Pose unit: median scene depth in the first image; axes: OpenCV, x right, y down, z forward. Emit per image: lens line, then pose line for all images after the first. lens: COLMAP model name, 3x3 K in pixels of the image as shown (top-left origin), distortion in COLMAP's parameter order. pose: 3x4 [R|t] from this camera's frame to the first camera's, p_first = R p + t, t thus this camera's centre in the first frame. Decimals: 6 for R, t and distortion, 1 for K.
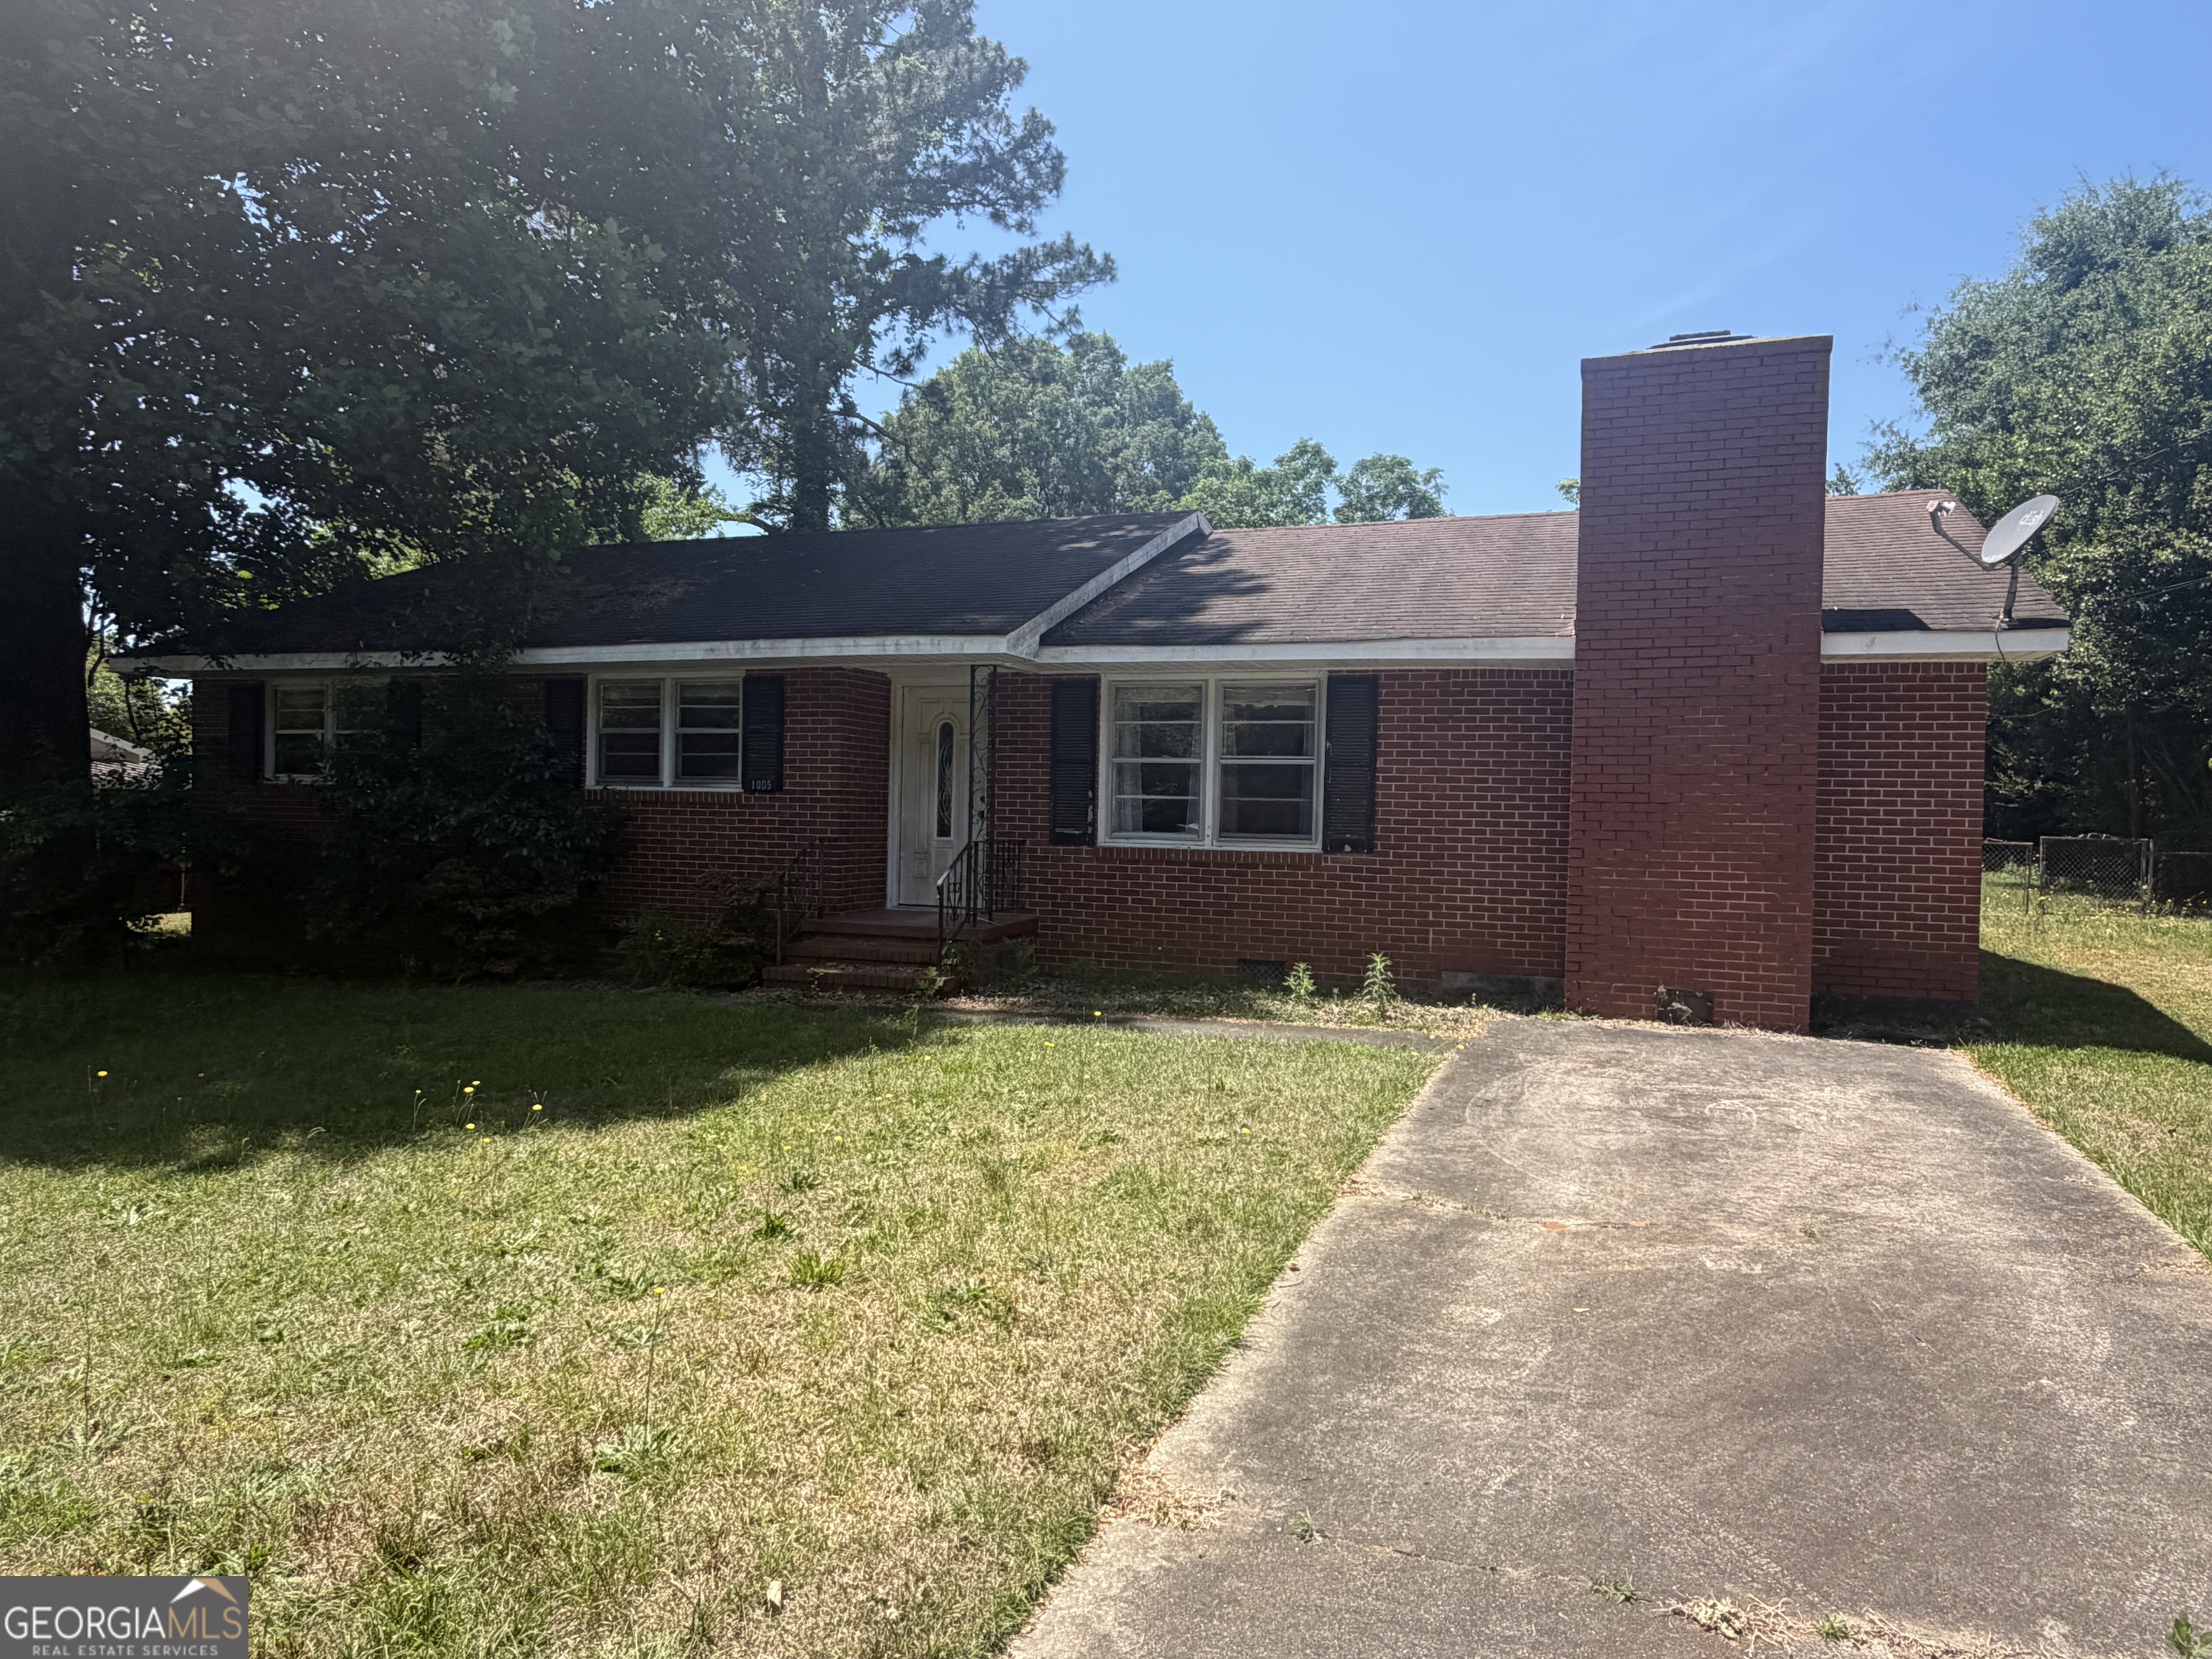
lens RADIAL K [[1427.6, 0, 1106.0], [0, 1427.6, 829.5], [0, 0, 1]] dist [0.000301, -0.001877]
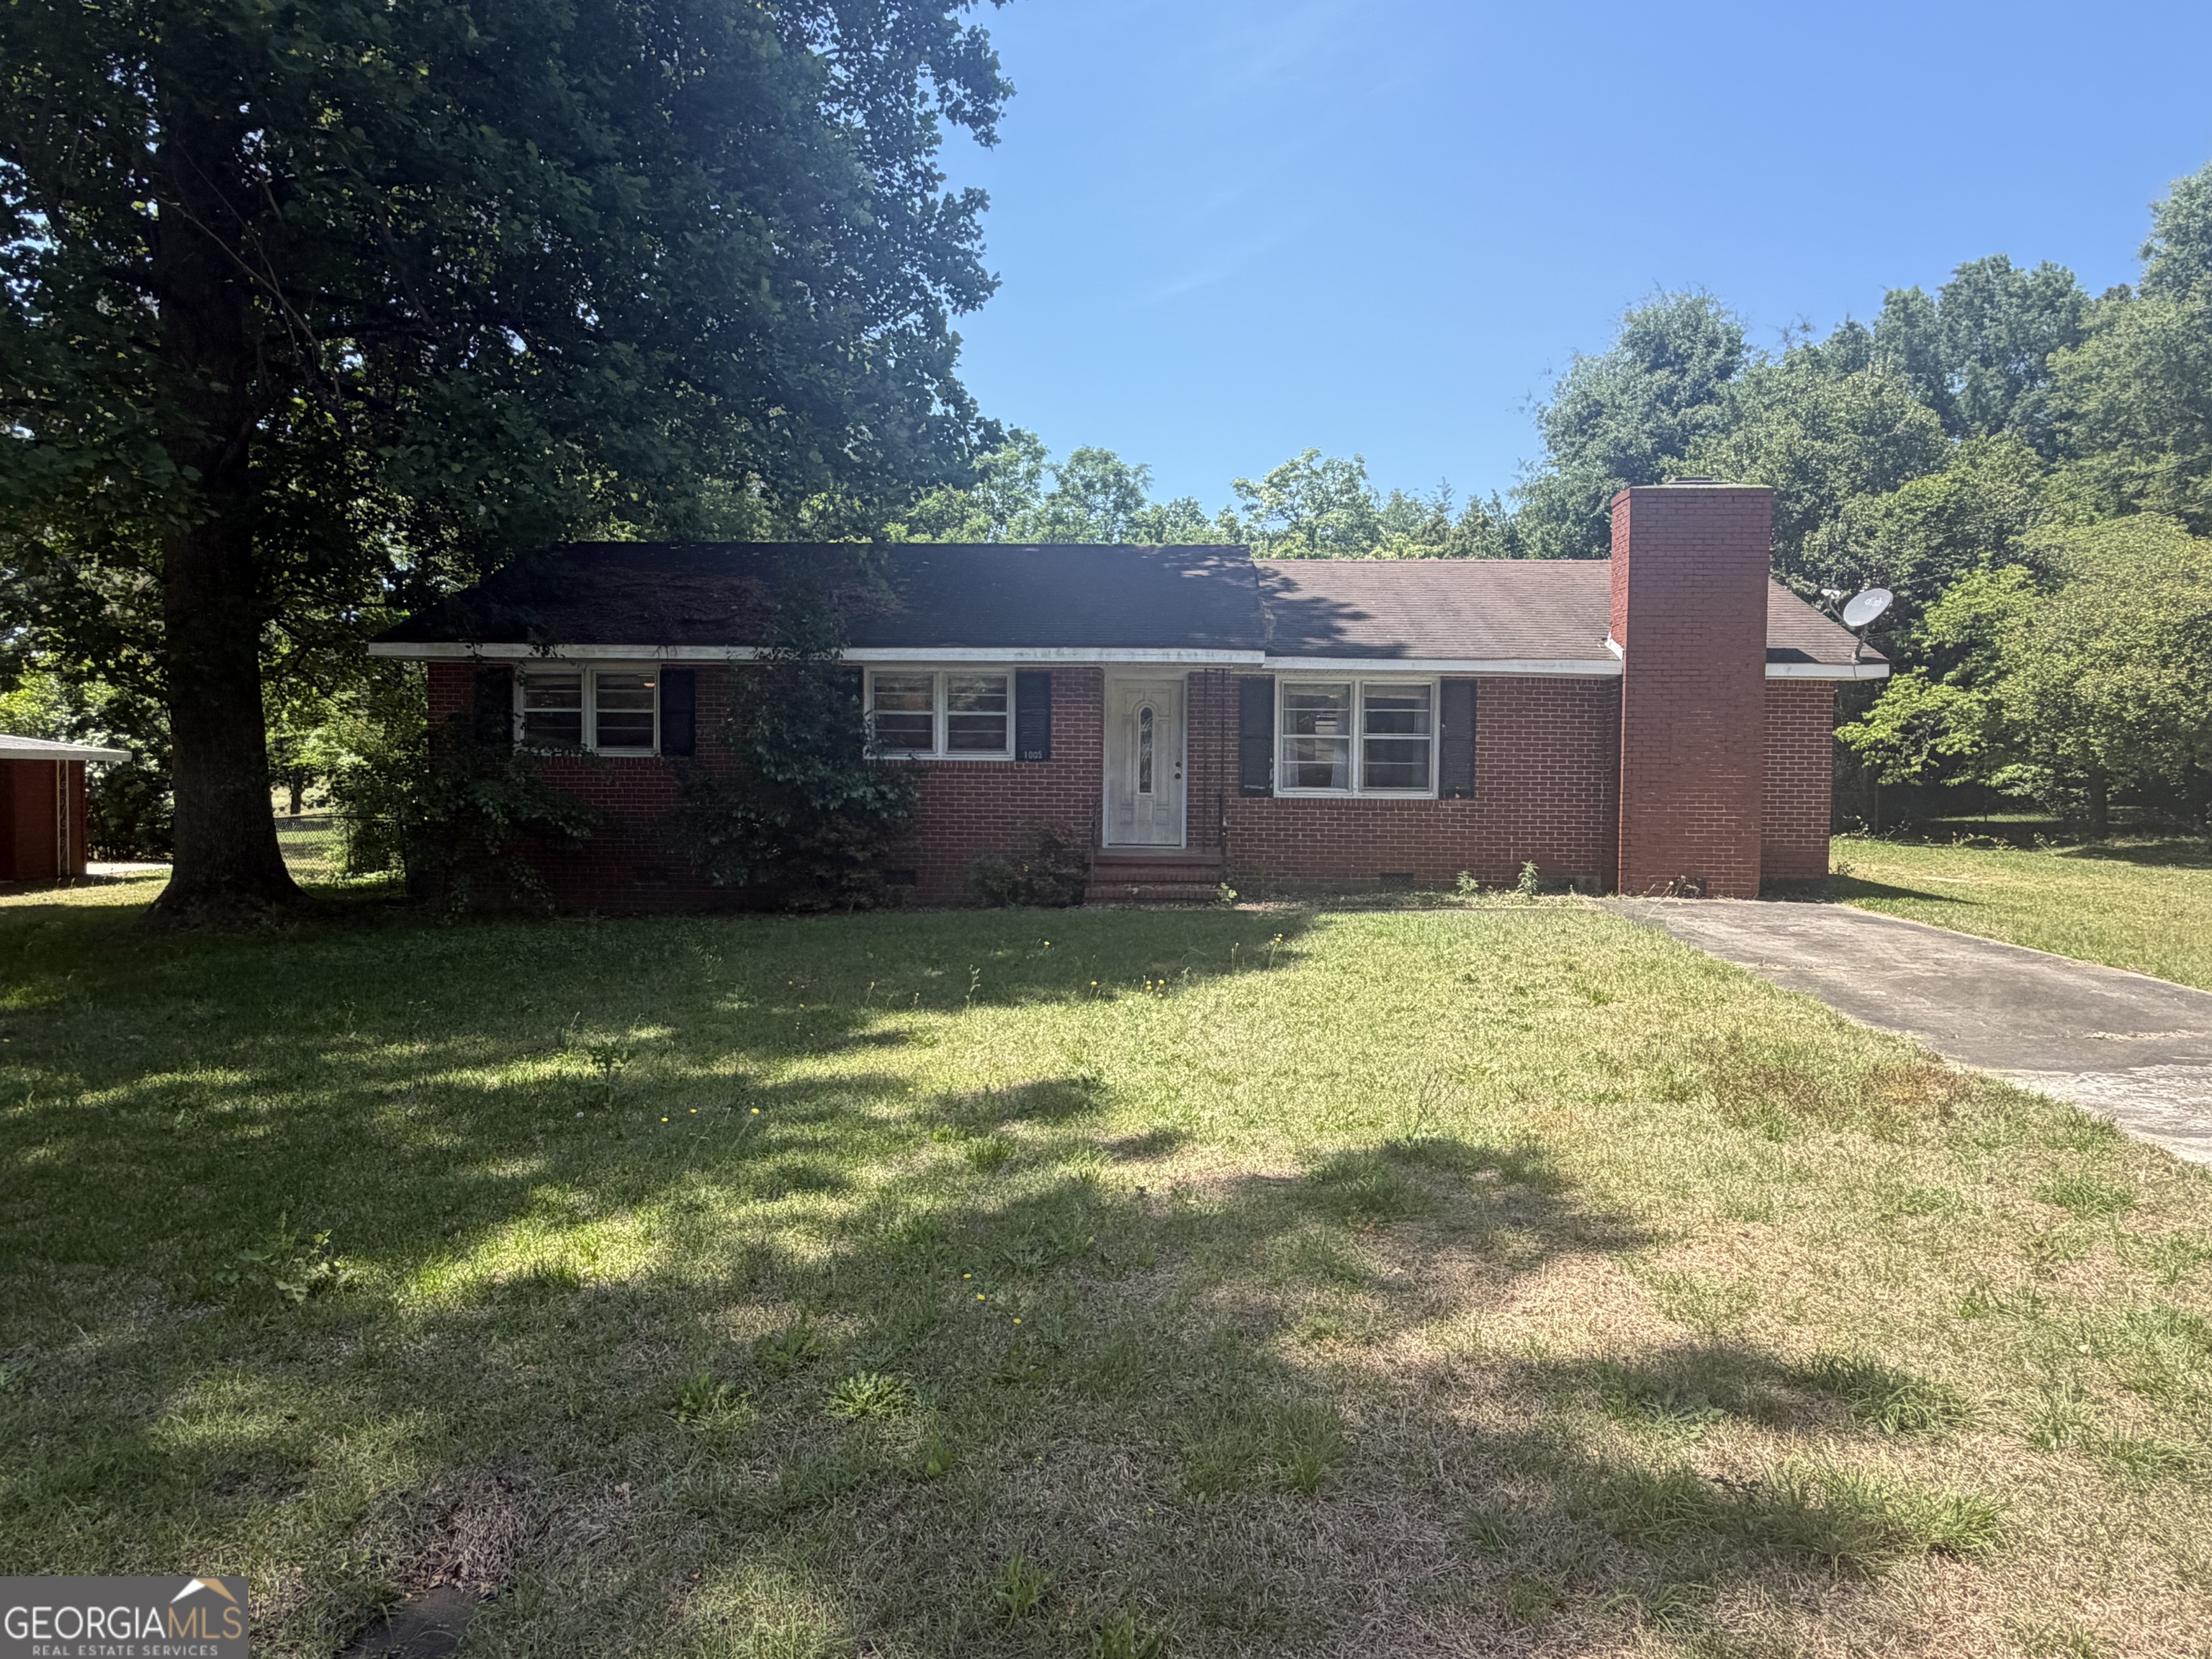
lens RADIAL K [[1427.6, 0, 1106.0], [0, 1427.6, 829.5], [0, 0, 1]] dist [0.000301, -0.001877]
pose [[0.948031, -0.023351, 0.317319, -0.612207], [0.013084, 0.999321, 0.034449, -0.007227], [-0.317908, -0.028507, 0.947693, -0.283240]]
